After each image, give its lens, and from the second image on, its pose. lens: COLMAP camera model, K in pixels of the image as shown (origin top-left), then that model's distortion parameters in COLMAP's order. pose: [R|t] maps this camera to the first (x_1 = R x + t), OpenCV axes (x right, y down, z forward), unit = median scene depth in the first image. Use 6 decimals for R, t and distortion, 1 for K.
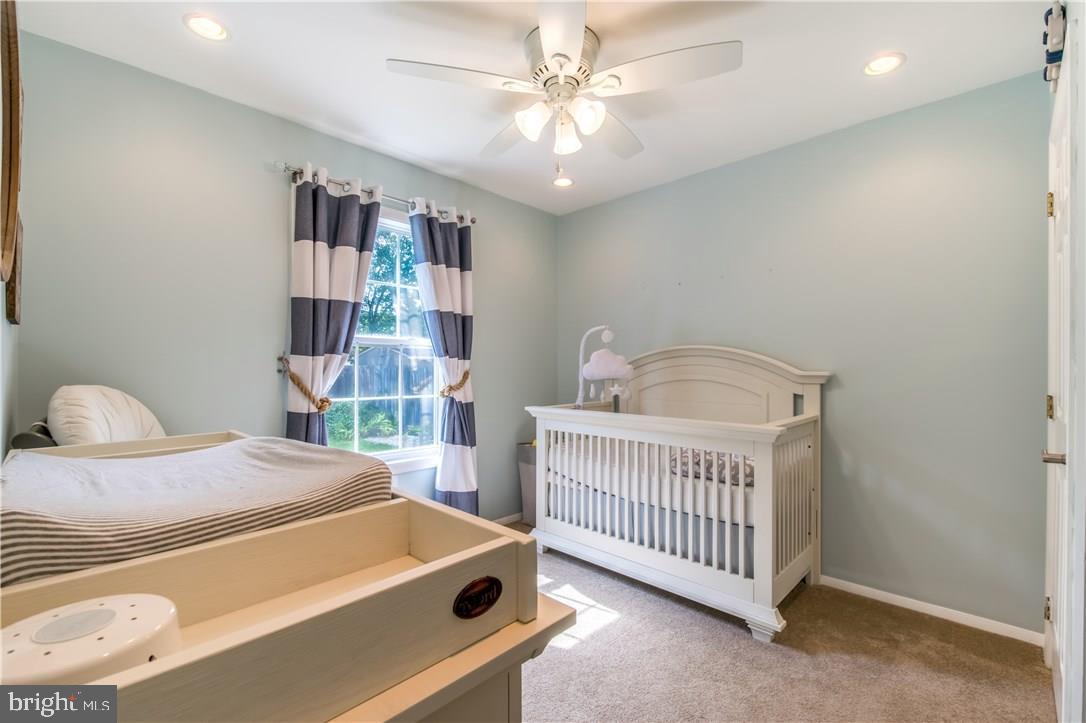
lens RADIAL K [[478.5, 0, 541.0], [0, 478.5, 374.5], [0, 0, 1]] dist [0.030618, -0.019508]
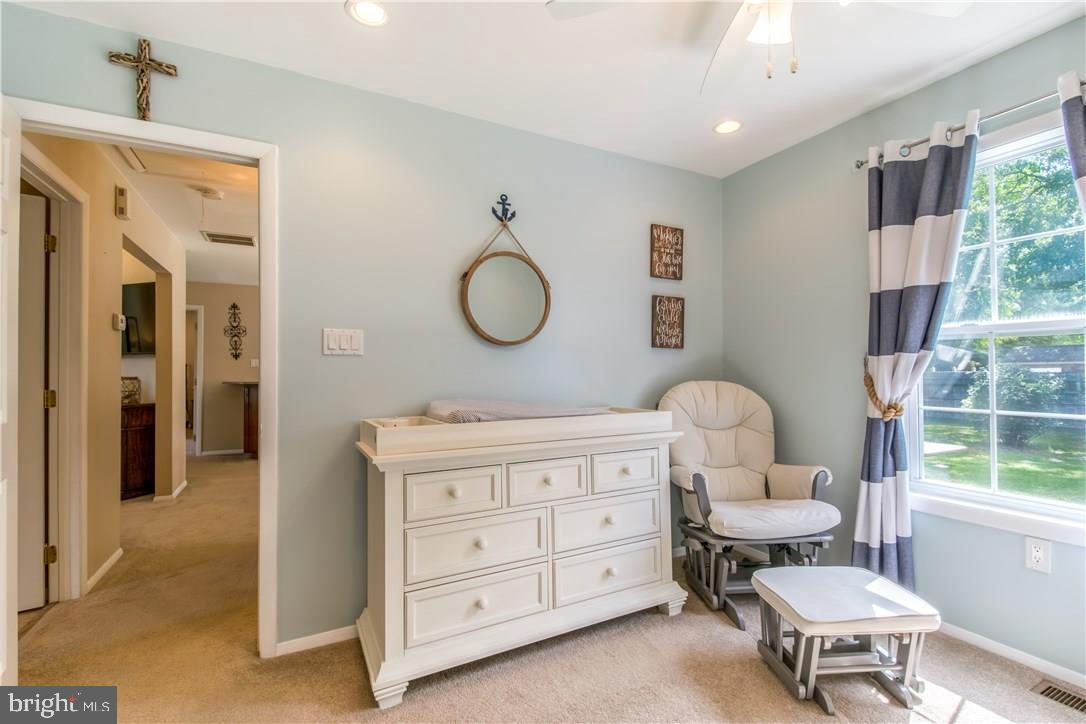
lens RADIAL K [[478.5, 0, 541.0], [0, 478.5, 375.0], [0, 0, 1]] dist [0.030618, -0.019508]
pose [[-0.310909, 0.000947, -0.950439, 0.569851], [-0.005483, 0.999981, 0.002790, -0.000989], [0.950424, 0.006079, -0.310898, 0.652366]]
